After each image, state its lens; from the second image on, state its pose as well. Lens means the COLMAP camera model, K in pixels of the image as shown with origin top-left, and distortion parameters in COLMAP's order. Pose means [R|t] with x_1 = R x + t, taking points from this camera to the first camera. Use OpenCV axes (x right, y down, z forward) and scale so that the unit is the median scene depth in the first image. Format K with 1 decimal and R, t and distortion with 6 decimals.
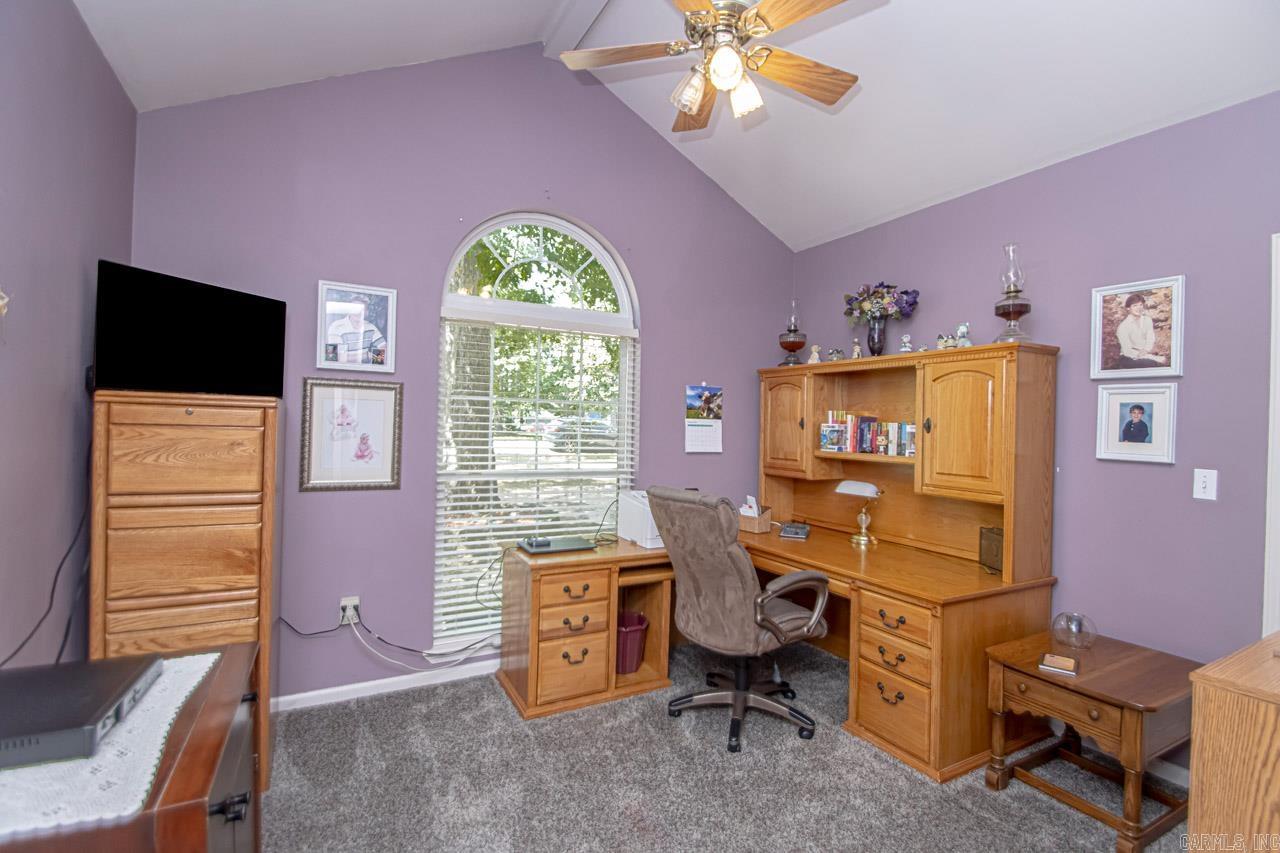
lens RADIAL K [[631.2, 0, 647.4], [0, 631.2, 427.6], [0, 0, 1]] dist [0.027405, -0.006884]
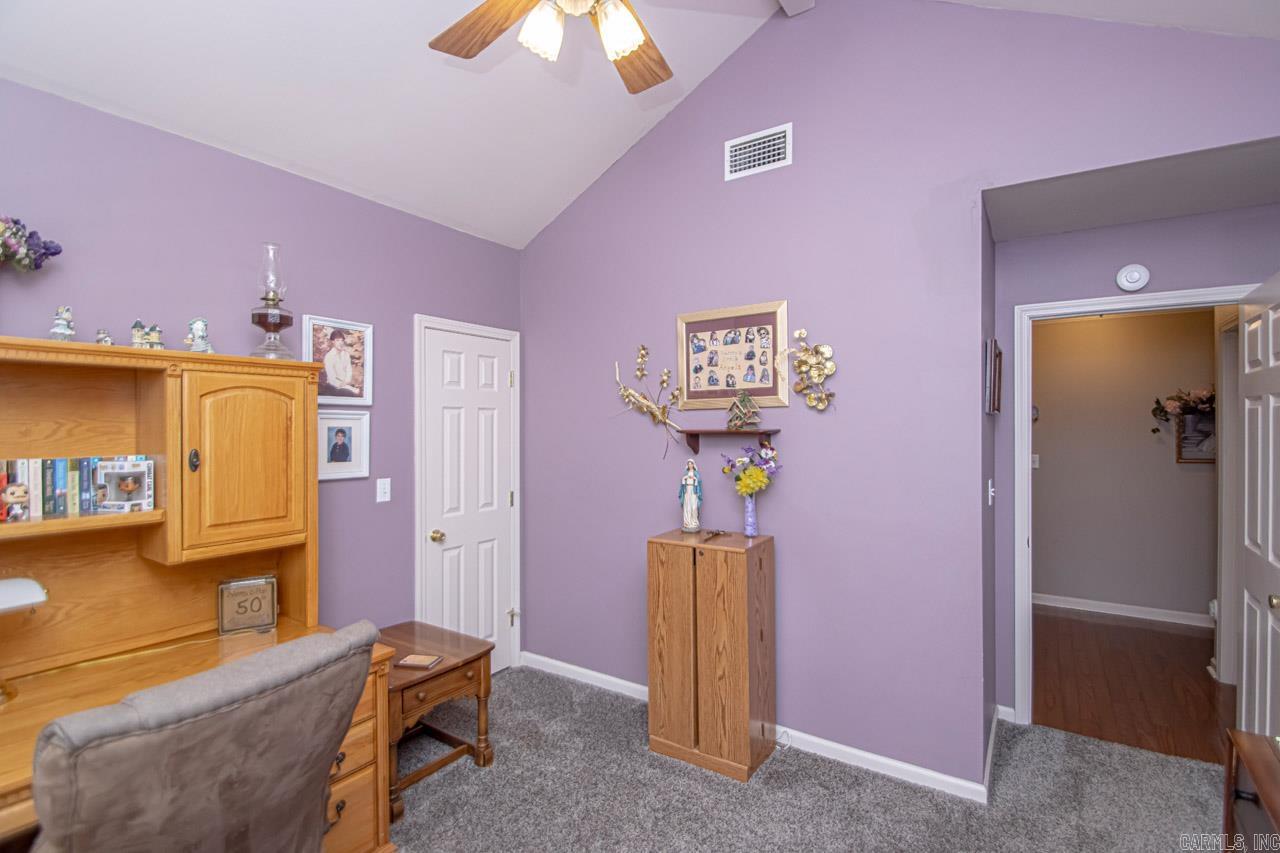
lens RADIAL K [[631.2, 0, 644.6], [0, 631.2, 426.0], [0, 0, 1]] dist [0.027405, -0.006884]
pose [[-0.463078, -0.024214, 0.885987, -0.496359], [-0.006276, 0.999691, 0.024041, -0.073395], [-0.886295, 0.005573, -0.463087, 1.080023]]
